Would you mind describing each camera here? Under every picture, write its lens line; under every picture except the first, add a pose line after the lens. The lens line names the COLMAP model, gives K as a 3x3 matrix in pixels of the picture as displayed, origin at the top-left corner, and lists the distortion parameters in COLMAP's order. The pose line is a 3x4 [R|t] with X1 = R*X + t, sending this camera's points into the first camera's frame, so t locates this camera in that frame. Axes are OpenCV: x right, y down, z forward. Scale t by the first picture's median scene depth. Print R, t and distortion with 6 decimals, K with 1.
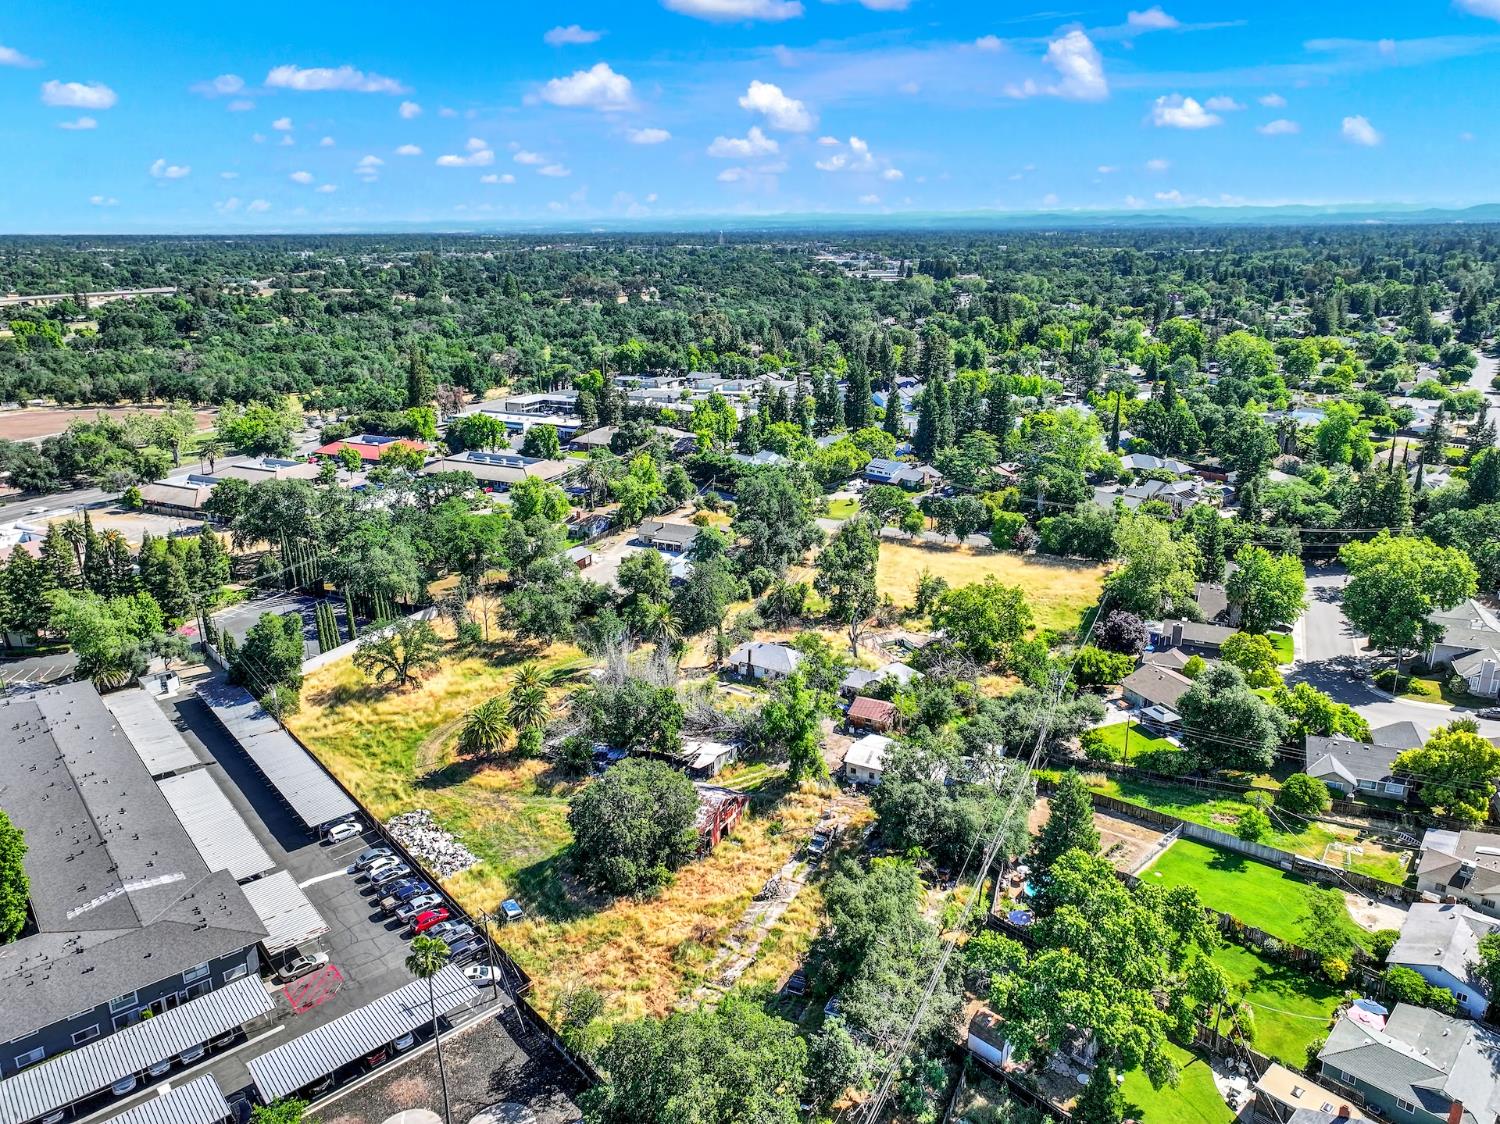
lens RADIAL K [[1041.4, 0, 750.0], [0, 1041.4, 562.0], [0, 0, 1]] dist [-0.000087, 0.008243]
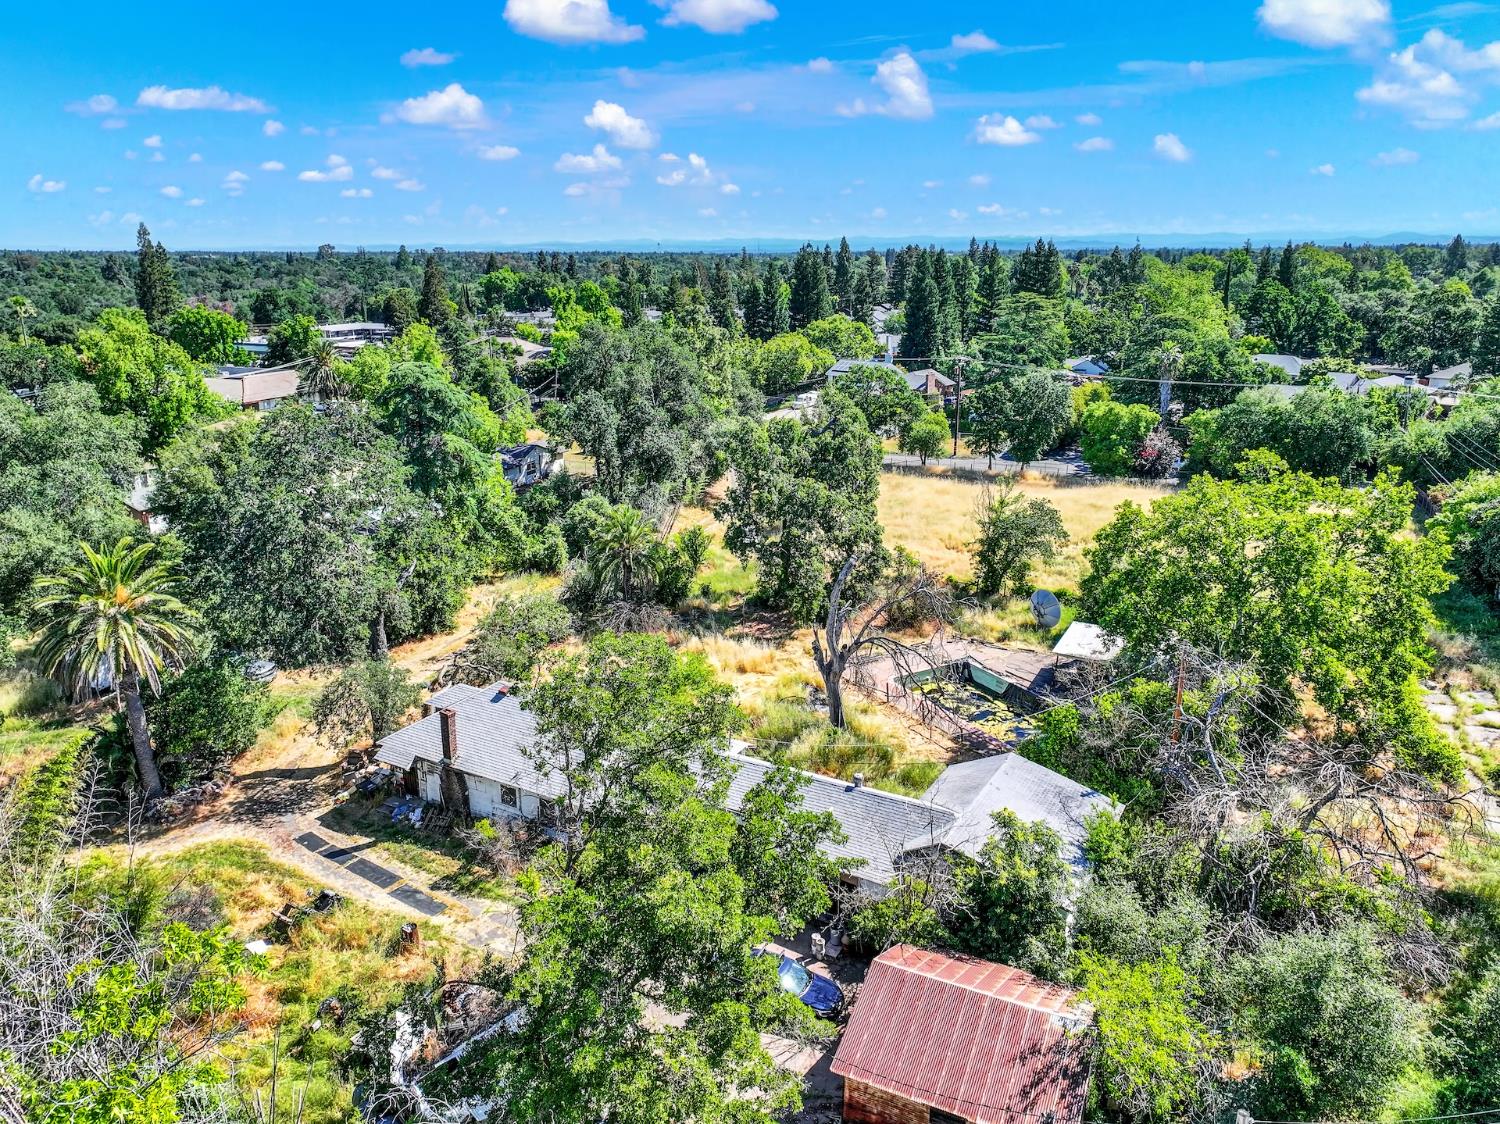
lens RADIAL K [[1041.4, 0, 750.0], [0, 1041.4, 562.0], [0, 0, 1]] dist [-0.000087, 0.008243]
pose [[0.998608, -0.011979, 0.051360, 0.052996], [0.013150, 0.999660, -0.022526, 0.044094], [-0.051072, 0.023170, 0.998426, 0.608836]]
